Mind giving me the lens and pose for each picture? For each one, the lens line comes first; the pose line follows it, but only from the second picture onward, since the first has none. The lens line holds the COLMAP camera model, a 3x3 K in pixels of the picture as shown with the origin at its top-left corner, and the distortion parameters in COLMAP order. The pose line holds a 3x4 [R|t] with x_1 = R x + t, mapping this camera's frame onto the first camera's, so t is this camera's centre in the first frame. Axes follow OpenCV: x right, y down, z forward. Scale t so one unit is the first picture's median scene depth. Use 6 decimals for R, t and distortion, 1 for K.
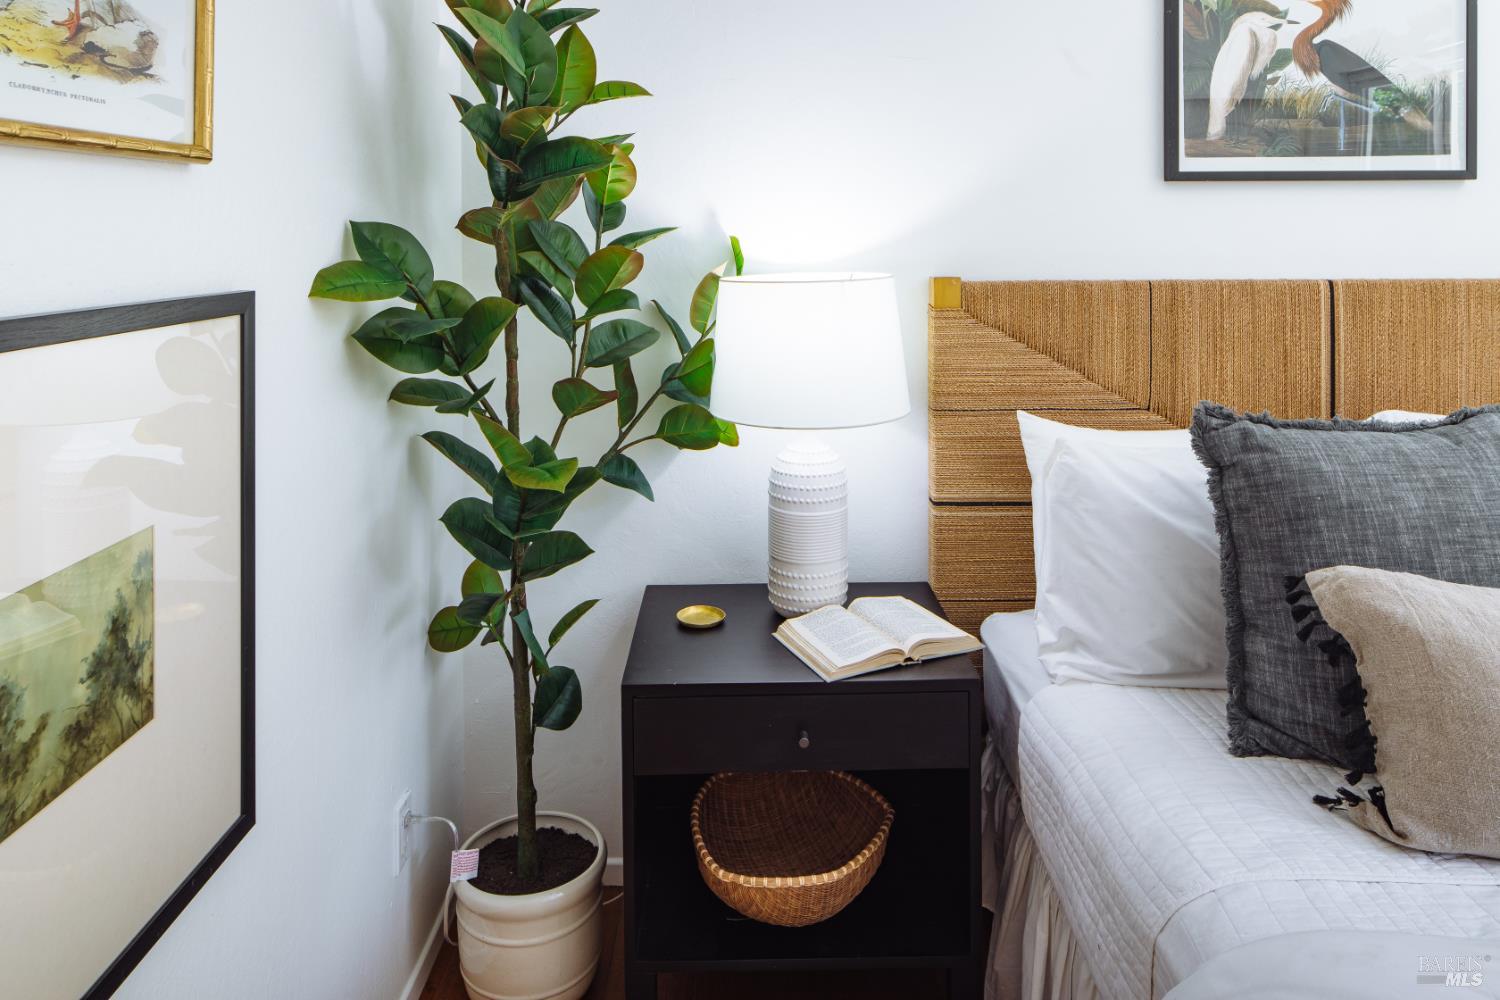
lens RADIAL K [[1013.7, 0, 751.8], [0, 1013.7, 231.0], [0, 0, 1]] dist [-0.007823, 0.000763]
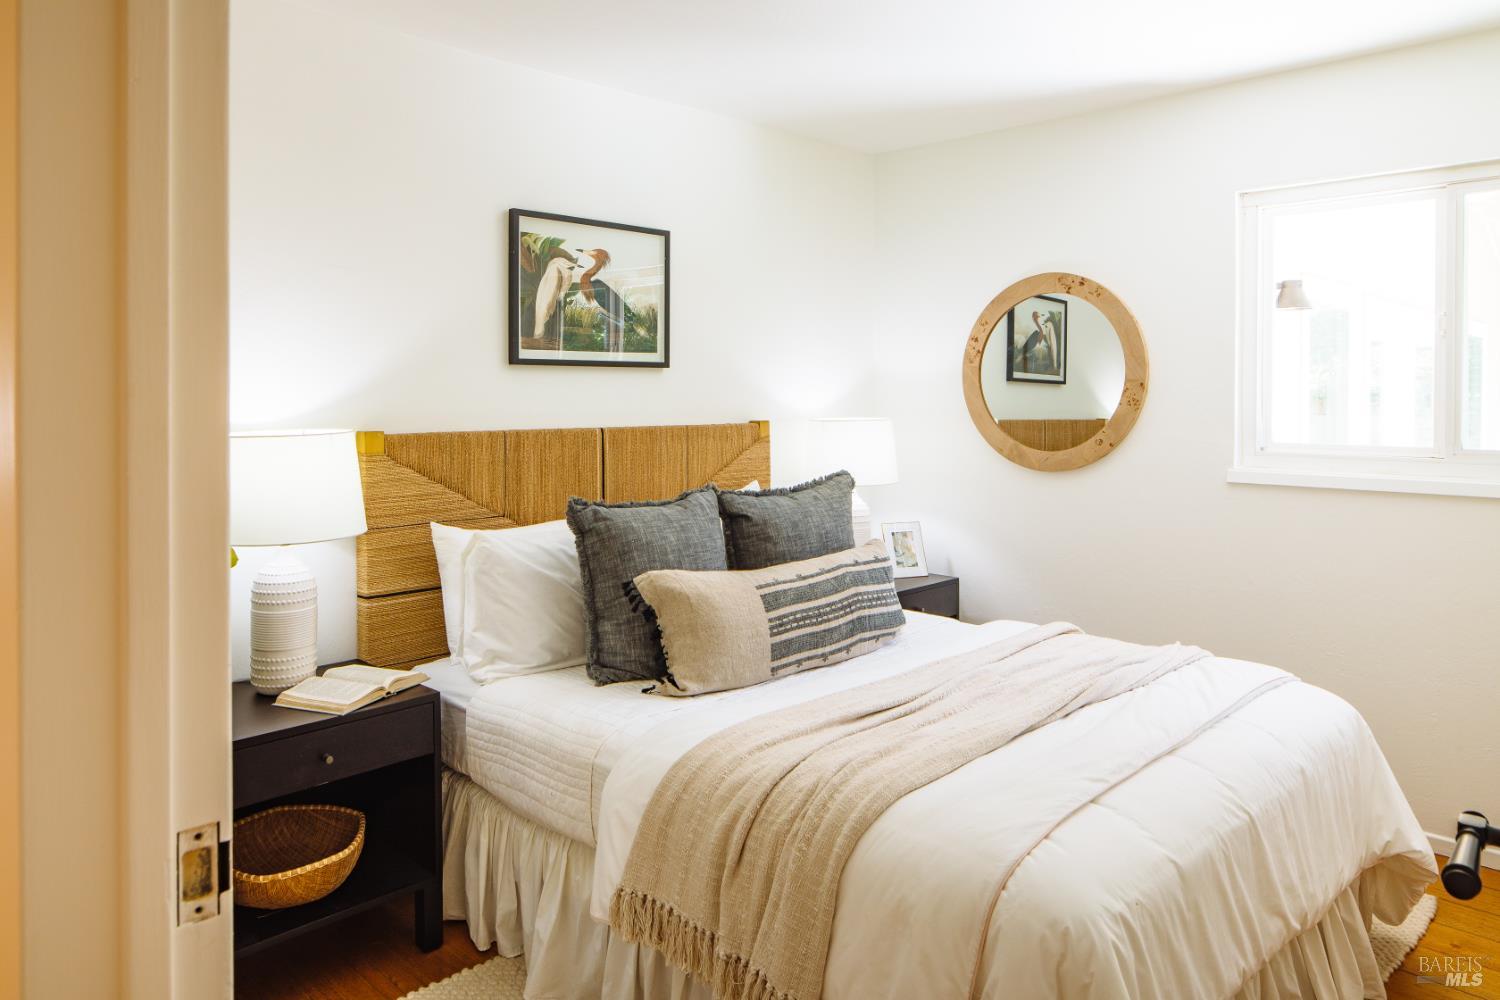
lens RADIAL K [[1014.2, 0, 749.0], [0, 1014.2, 391.7], [0, 0, 1]] dist [-0.006854, 0.000357]
pose [[0.703862, 0.004964, 0.710320, -0.434090], [-0.001307, 0.999983, -0.005693, -0.000654], [-0.710336, 0.003078, 0.703856, -0.328567]]
